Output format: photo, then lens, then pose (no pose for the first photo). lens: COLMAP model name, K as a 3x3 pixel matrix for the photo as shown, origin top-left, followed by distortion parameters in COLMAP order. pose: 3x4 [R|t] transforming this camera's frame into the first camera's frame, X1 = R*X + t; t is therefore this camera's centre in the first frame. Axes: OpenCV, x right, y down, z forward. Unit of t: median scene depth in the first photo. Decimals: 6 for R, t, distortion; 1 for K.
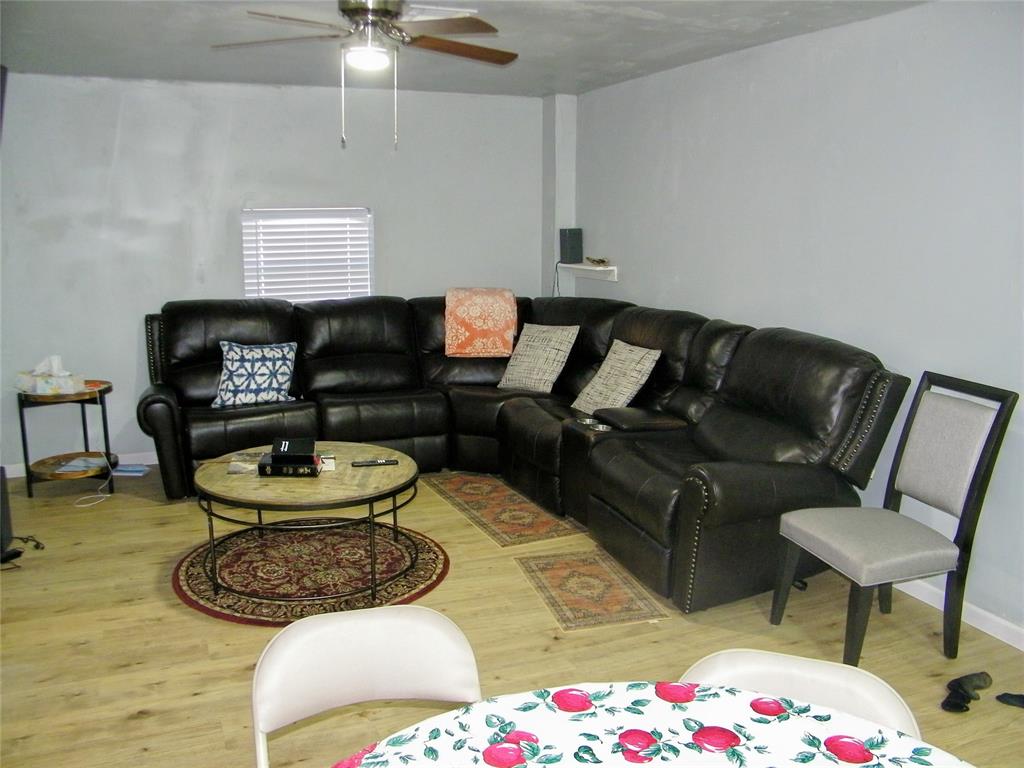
lens RADIAL K [[874.2, 0, 510.9], [0, 874.2, 381.1], [0, 0, 1]] dist [-0.176986, 0.146263]
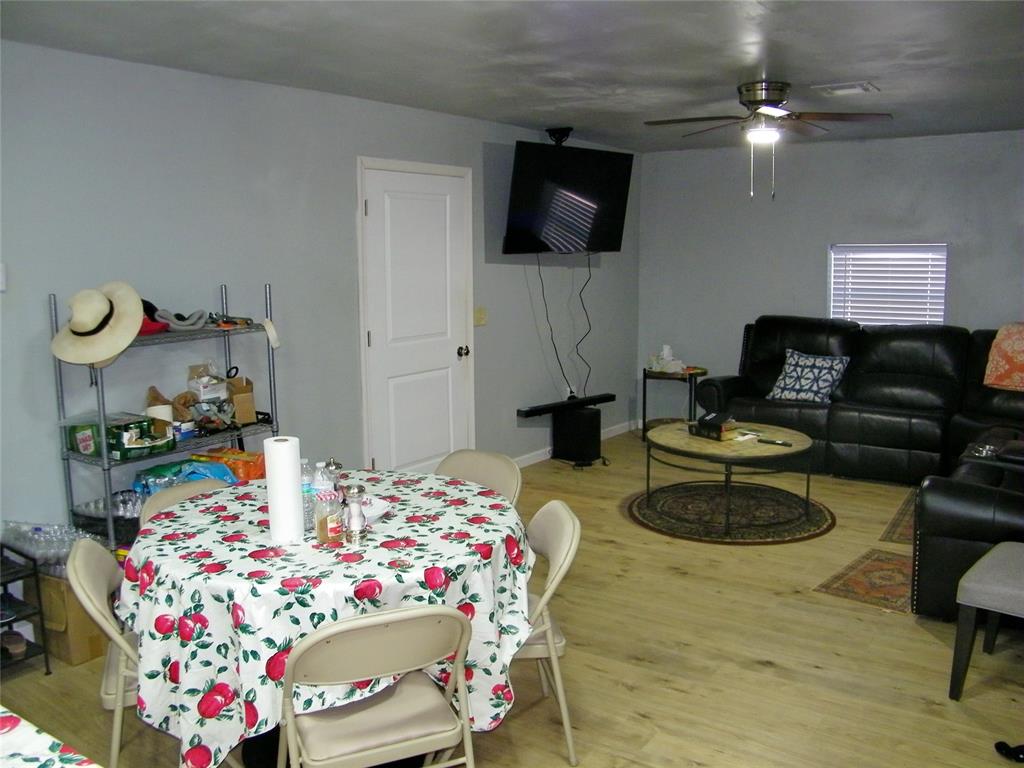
lens RADIAL K [[874.2, 0, 510.9], [0, 874.2, 381.1], [0, 0, 1]] dist [-0.176986, 0.146263]
pose [[0.538692, 0.113253, -0.834856, 0.507990], [-0.140051, 0.989174, 0.043819, 0.001776], [0.830780, 0.093317, 0.548722, -0.027502]]
